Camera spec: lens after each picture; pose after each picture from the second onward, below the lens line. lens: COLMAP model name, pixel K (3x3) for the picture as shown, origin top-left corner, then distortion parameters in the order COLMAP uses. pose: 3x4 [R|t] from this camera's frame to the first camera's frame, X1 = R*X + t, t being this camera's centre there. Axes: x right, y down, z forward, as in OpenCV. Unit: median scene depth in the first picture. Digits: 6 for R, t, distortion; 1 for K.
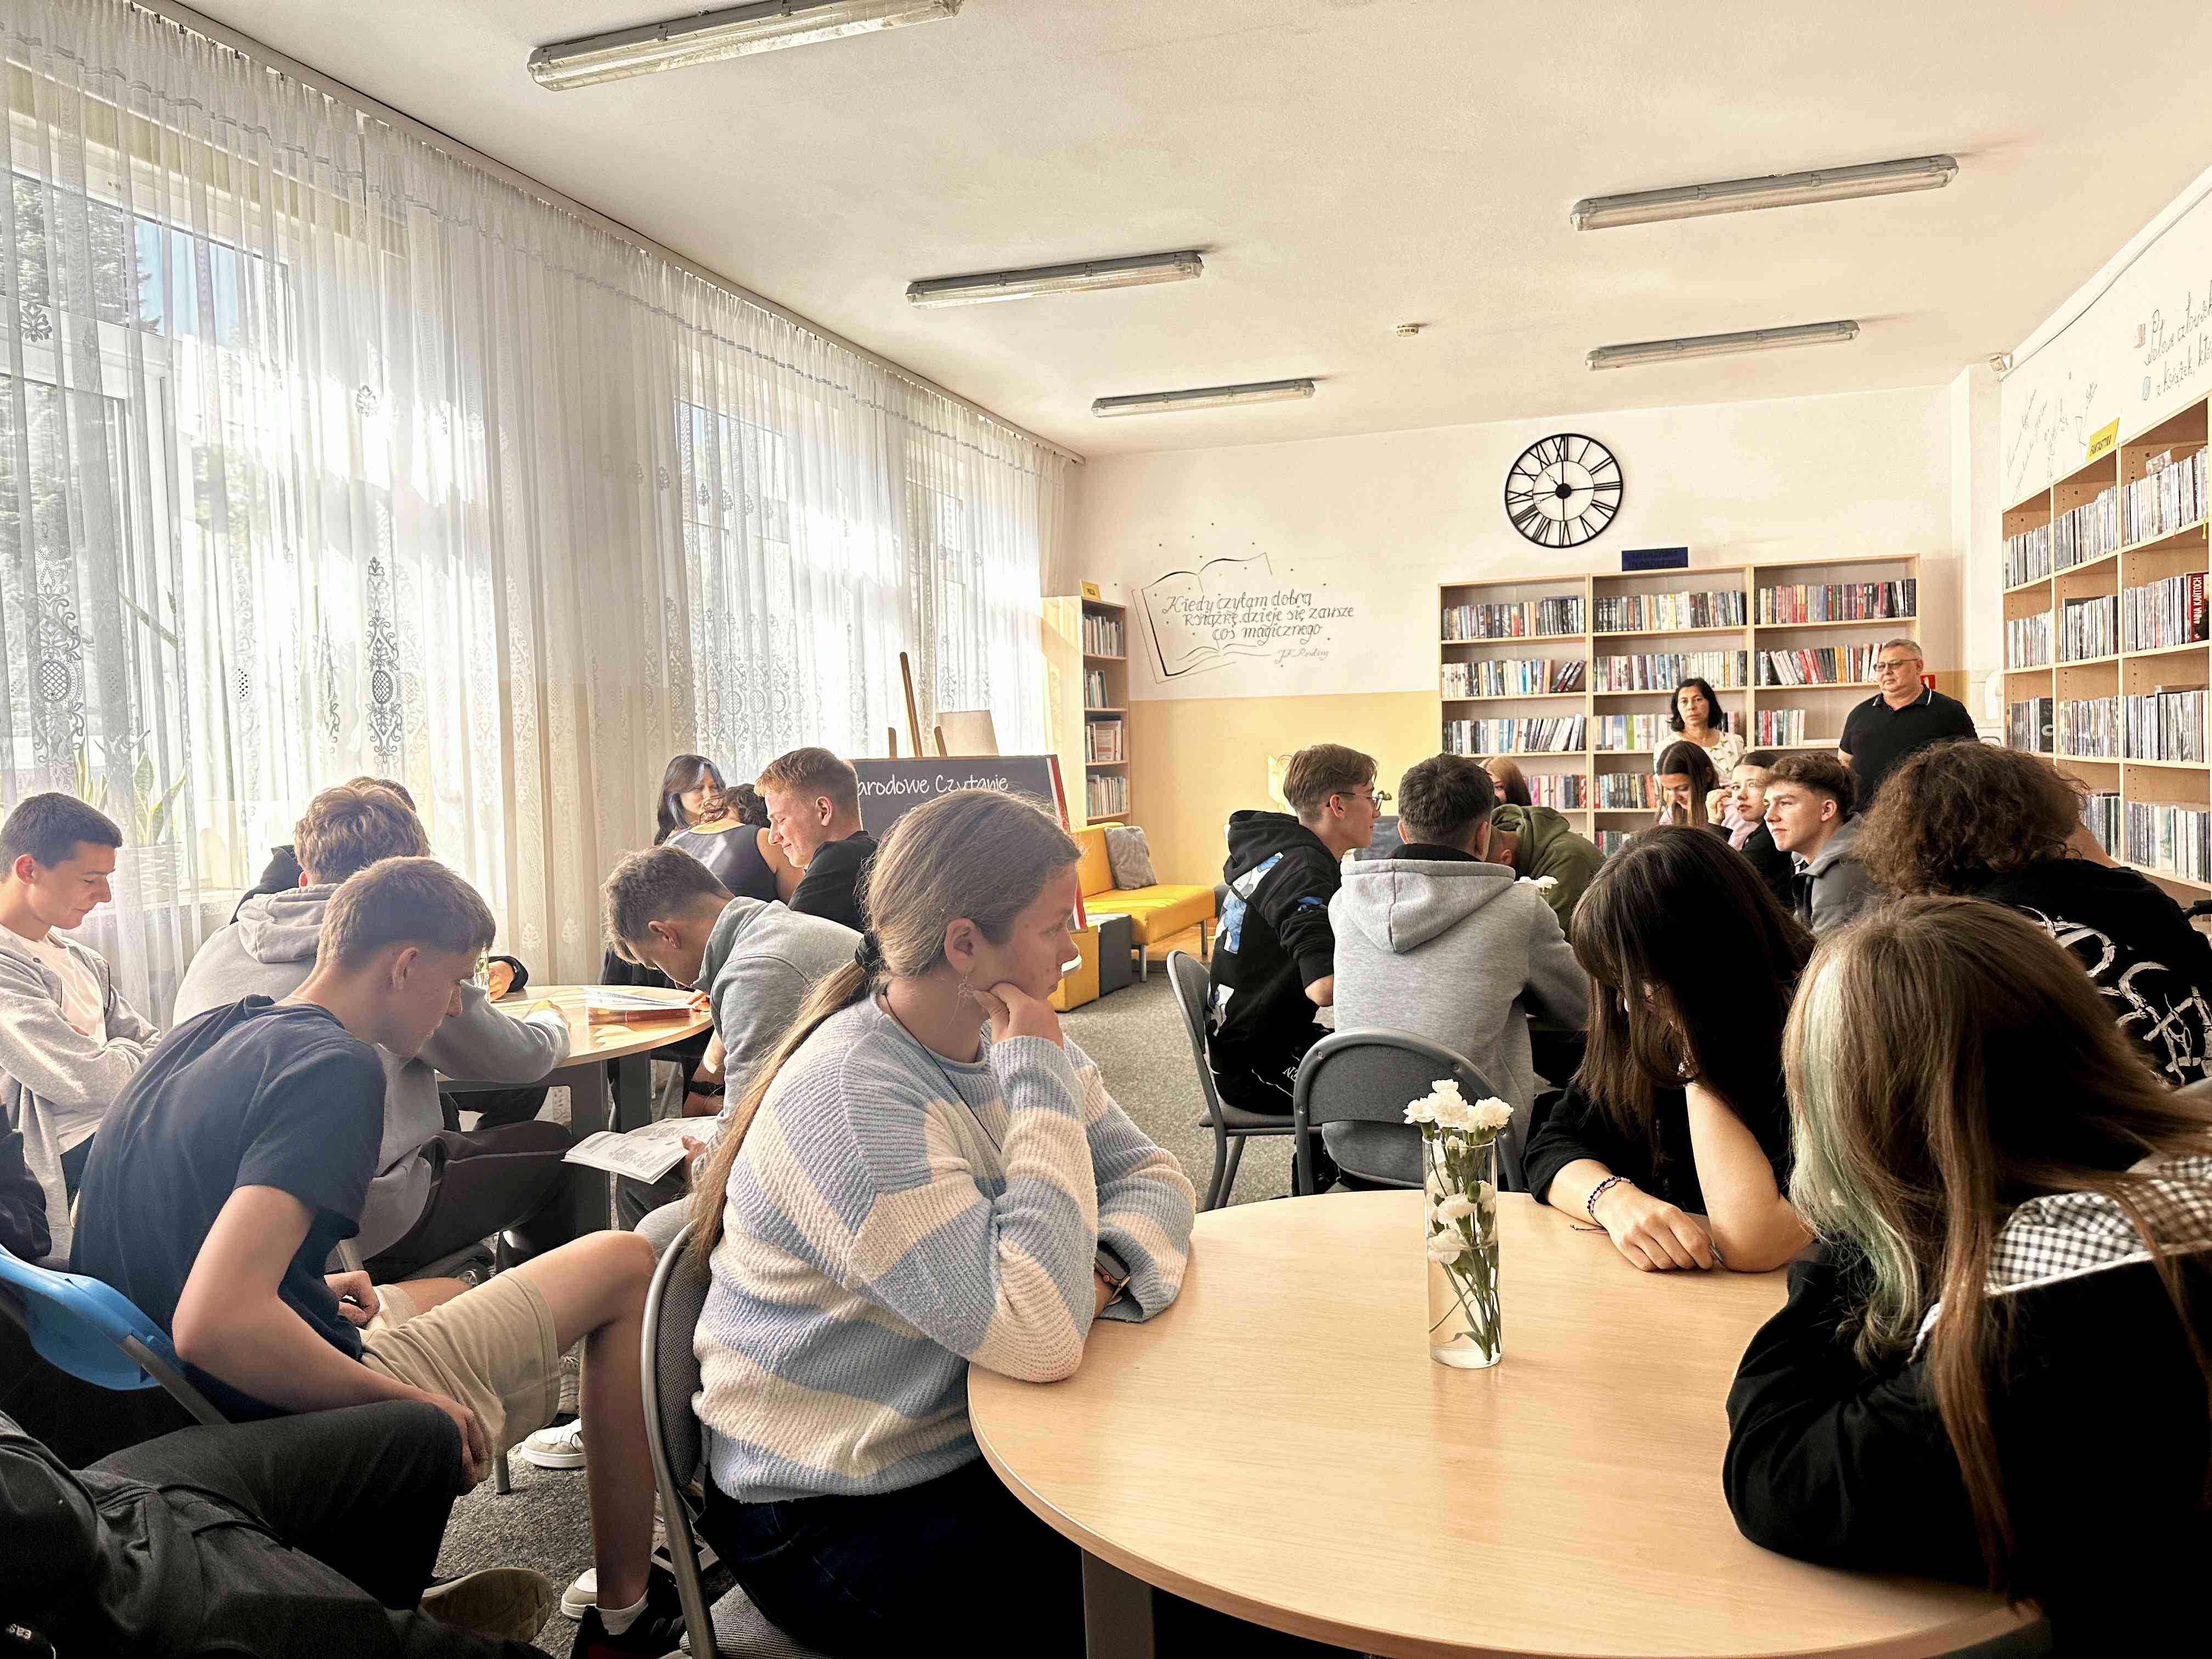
lens RADIAL K [[1539.3, 0, 1092.2], [0, 1539.3, 845.6], [0, 0, 1]] dist [0.070443, -0.103486]
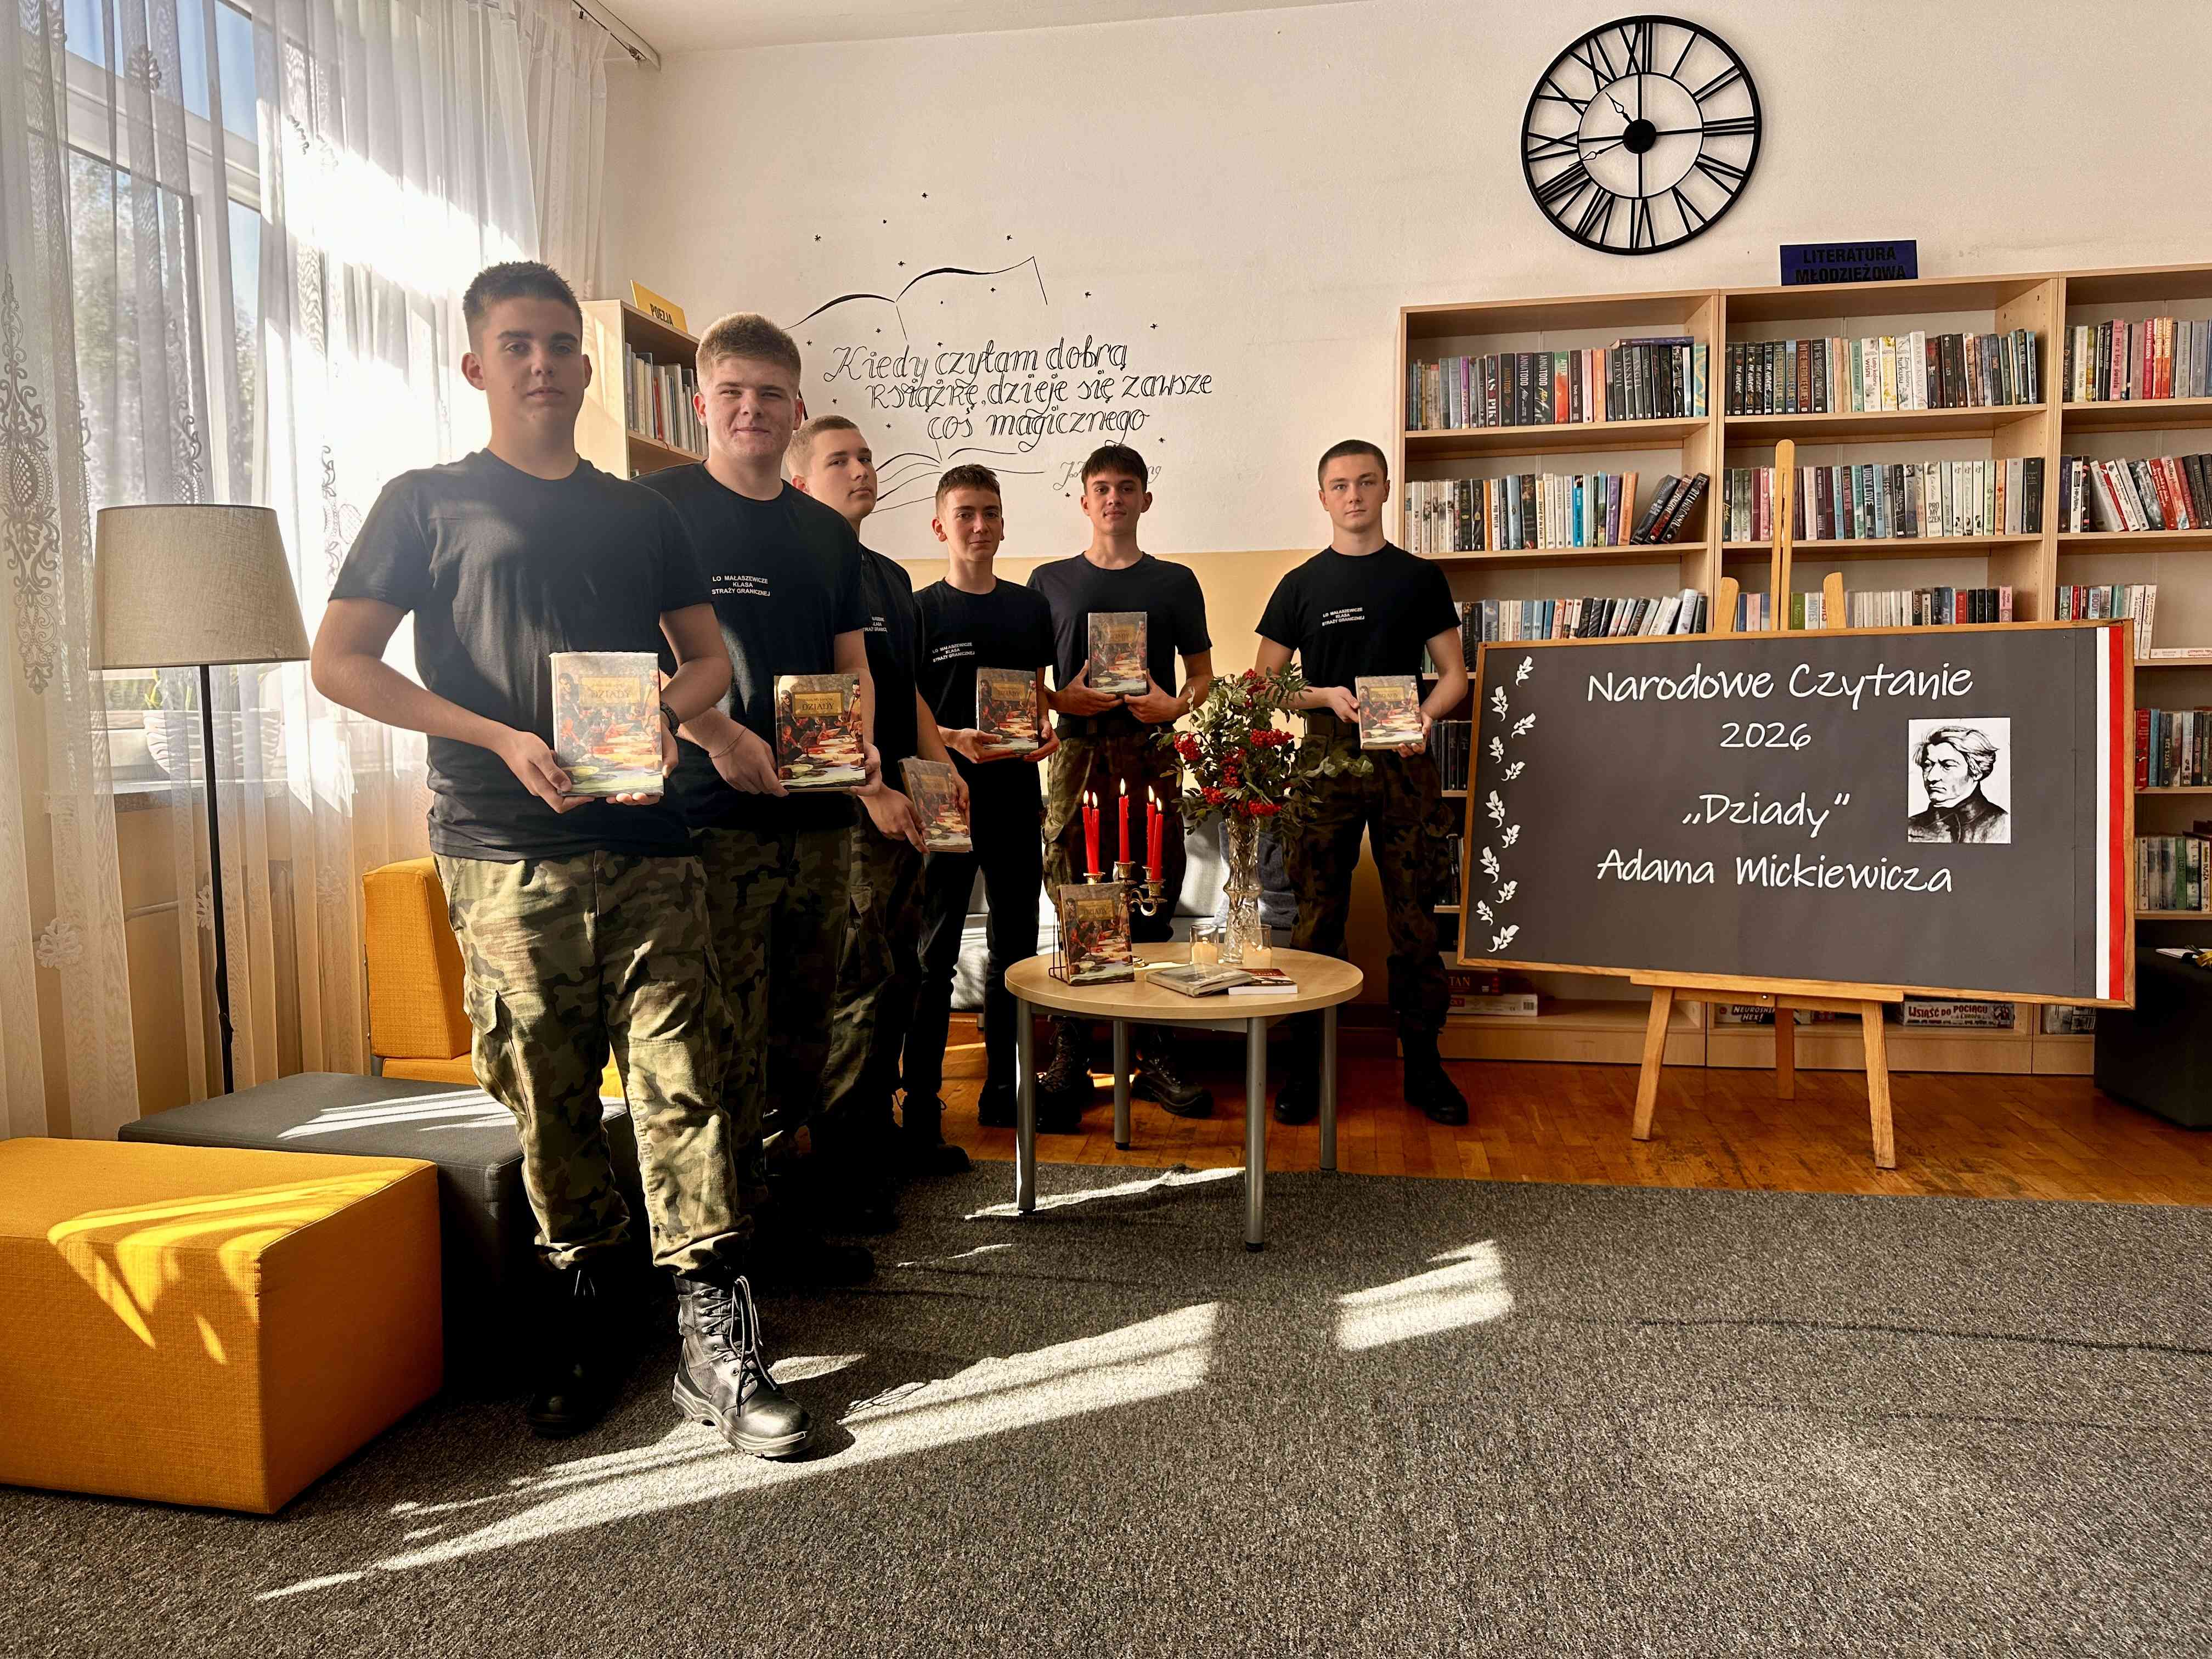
lens RADIAL K [[1496.5, 0, 1116.8], [0, 1496.5, 823.9], [0, 0, 1]] dist [0.072242, -0.121064]
pose [[0.984572, -0.001664, 0.174971, 0.058508], [-0.000554, 0.999920, 0.012629, -0.018244], [-0.174978, -0.012531, 0.984493, 0.564005]]
